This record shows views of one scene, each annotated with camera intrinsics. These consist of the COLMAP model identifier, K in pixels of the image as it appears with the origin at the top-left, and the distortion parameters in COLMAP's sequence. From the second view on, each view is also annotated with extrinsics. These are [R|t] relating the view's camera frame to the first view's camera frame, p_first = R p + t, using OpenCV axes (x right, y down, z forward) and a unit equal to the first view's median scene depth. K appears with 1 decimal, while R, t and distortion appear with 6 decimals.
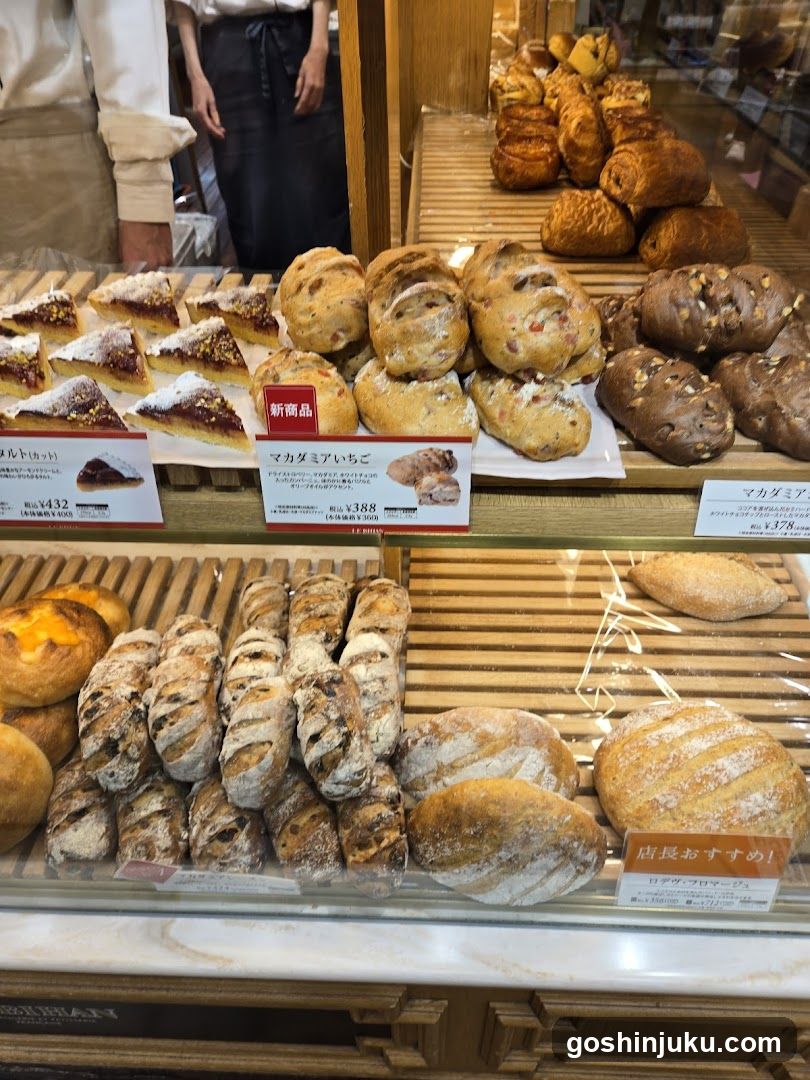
lens RADIAL K [[756.0, 0, 405.0], [0, 756.0, 540.0], [0, 0, 1]] dist [0.063152, -0.087703]
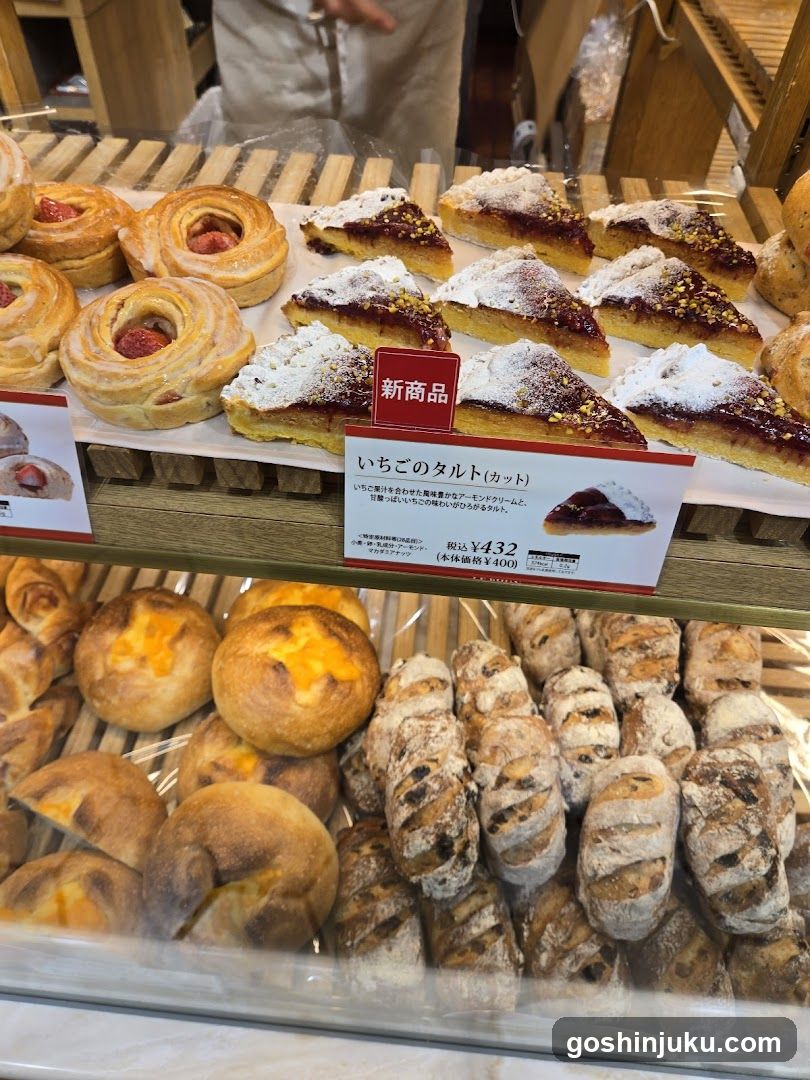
lens RADIAL K [[774.1, 0, 405.0], [0, 774.1, 540.0], [0, 0, 1]] dist [0.055222, -0.098711]
pose [[0.997317, 0.072258, -0.011705, -0.429418], [-0.070490, 0.991149, 0.112492, -0.098836], [0.019729, -0.111365, 0.993584, 0.287949]]
